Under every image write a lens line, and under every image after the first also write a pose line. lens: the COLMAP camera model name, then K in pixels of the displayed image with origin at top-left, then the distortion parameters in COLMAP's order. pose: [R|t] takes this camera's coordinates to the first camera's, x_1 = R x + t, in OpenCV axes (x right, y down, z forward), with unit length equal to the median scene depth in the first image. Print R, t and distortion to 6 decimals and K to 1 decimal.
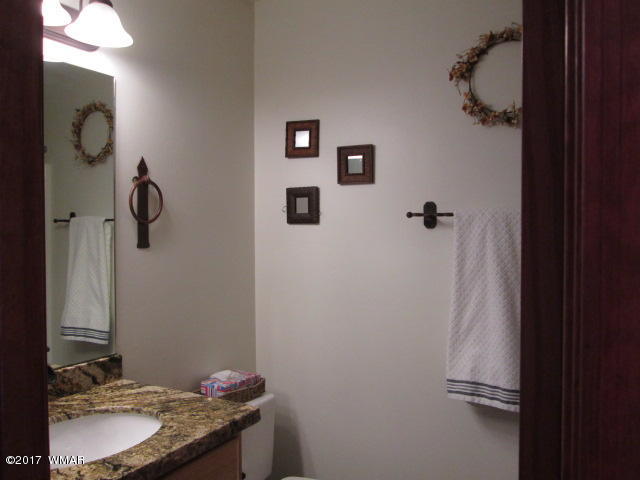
lens RADIAL K [[535.2, 0, 319.8], [0, 535.2, 240.2], [0, 0, 1]] dist [-0.039326, 0.011017]
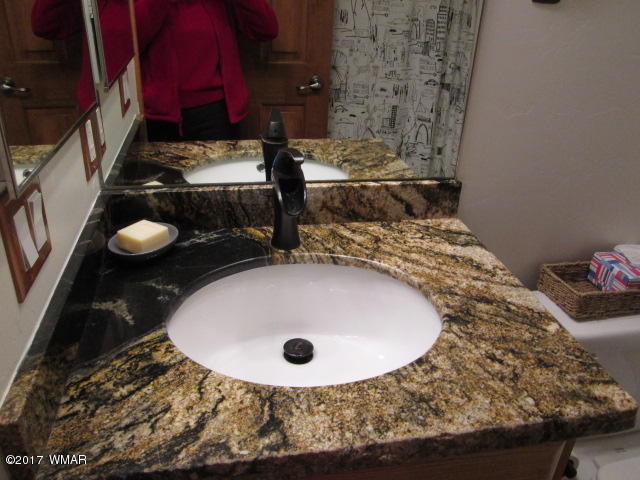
lens RADIAL K [[535.2, 0, 313.3], [0, 535.2, 237.9], [0, 0, 1]] dist [-0.039326, 0.011017]
pose [[0.641659, 0.380368, -0.666029, -0.045898], [-0.066913, 0.892817, 0.445422, 0.005820], [0.764066, -0.241243, 0.598335, 0.543246]]
